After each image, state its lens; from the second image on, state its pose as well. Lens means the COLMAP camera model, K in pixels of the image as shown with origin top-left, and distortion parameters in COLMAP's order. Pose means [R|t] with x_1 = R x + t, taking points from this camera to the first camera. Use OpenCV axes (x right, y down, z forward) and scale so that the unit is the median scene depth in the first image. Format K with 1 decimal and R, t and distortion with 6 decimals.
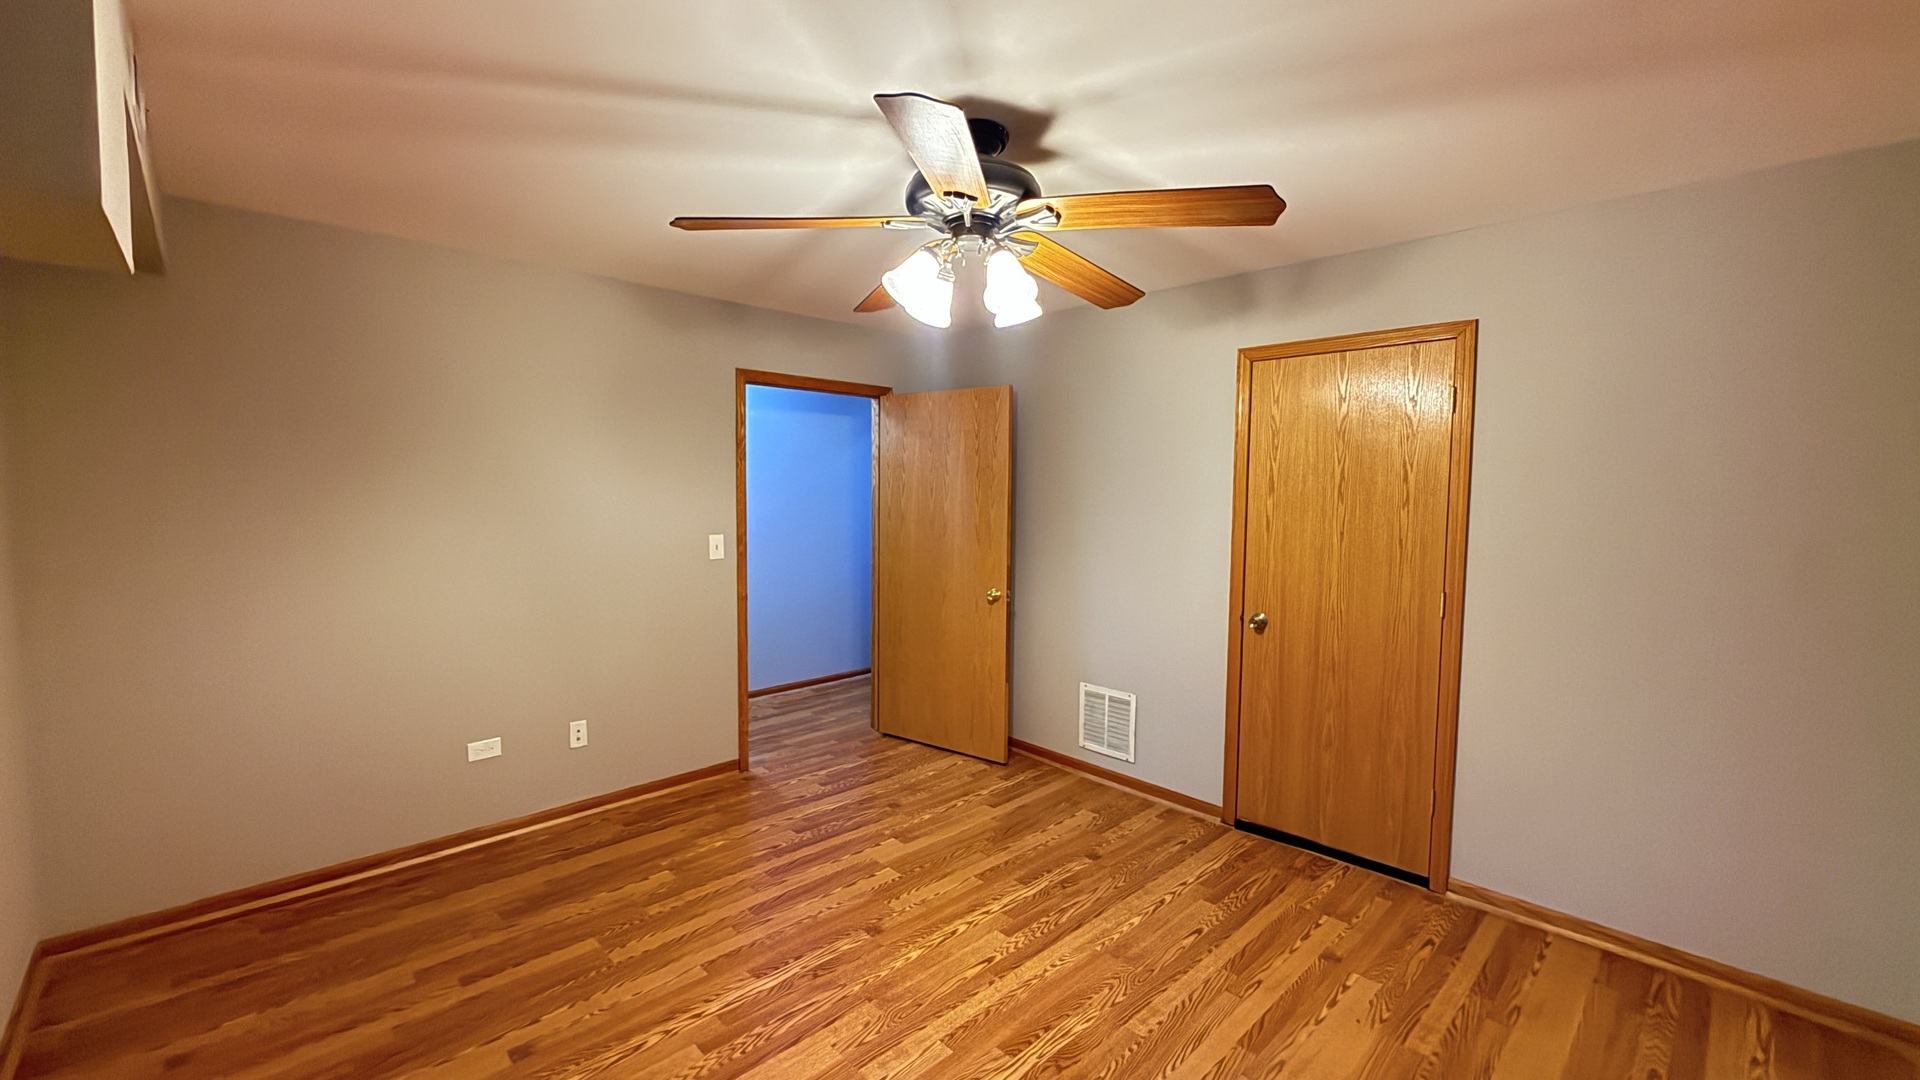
lens RADIAL K [[764.5, 0, 959.5], [0, 764.5, 536.3], [0, 0, 1]] dist [-0.001241, -0.000090]
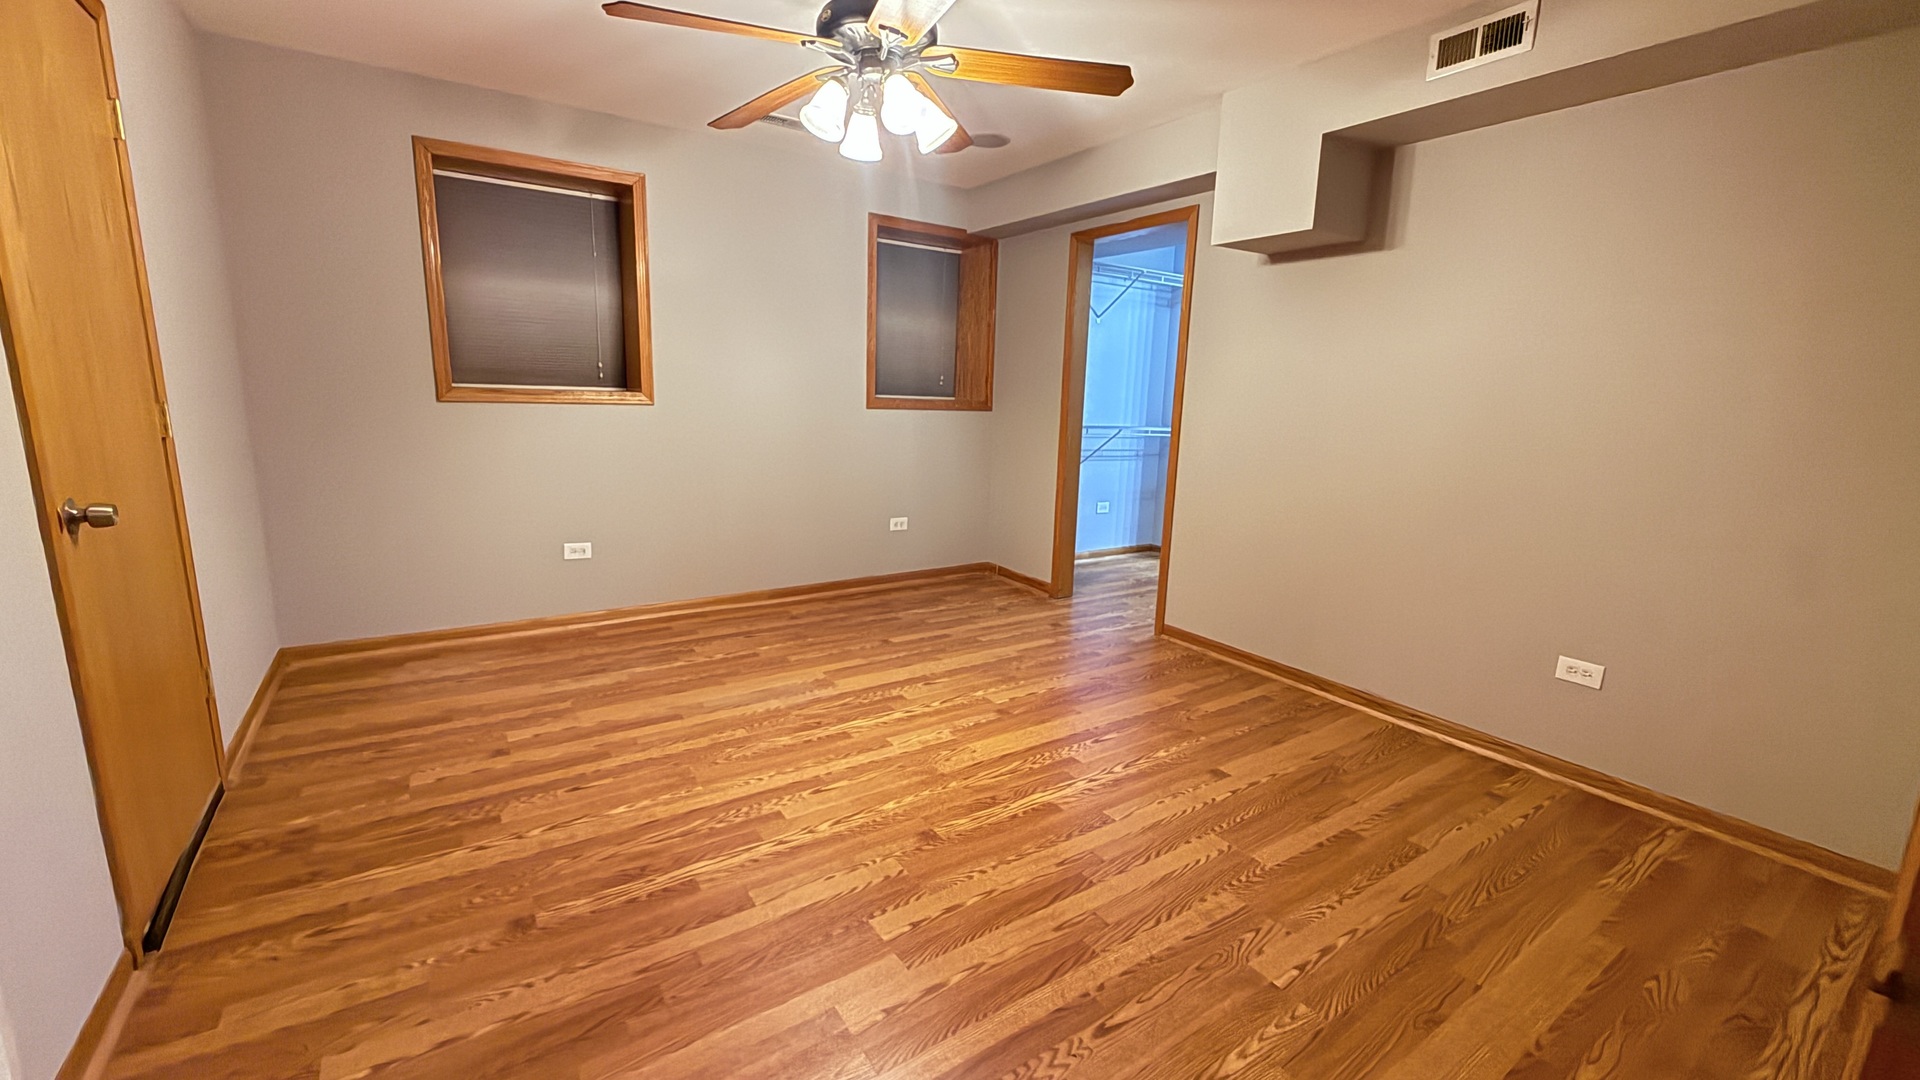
lens RADIAL K [[764.5, 0, 957.0], [0, 764.5, 537.3], [0, 0, 1]] dist [-0.001241, -0.000090]
pose [[-0.984161, -0.070681, 0.162577, -0.260606], [-0.027798, 0.967263, 0.252248, -0.007166], [-0.175084, 0.243734, -0.953908, 1.747934]]
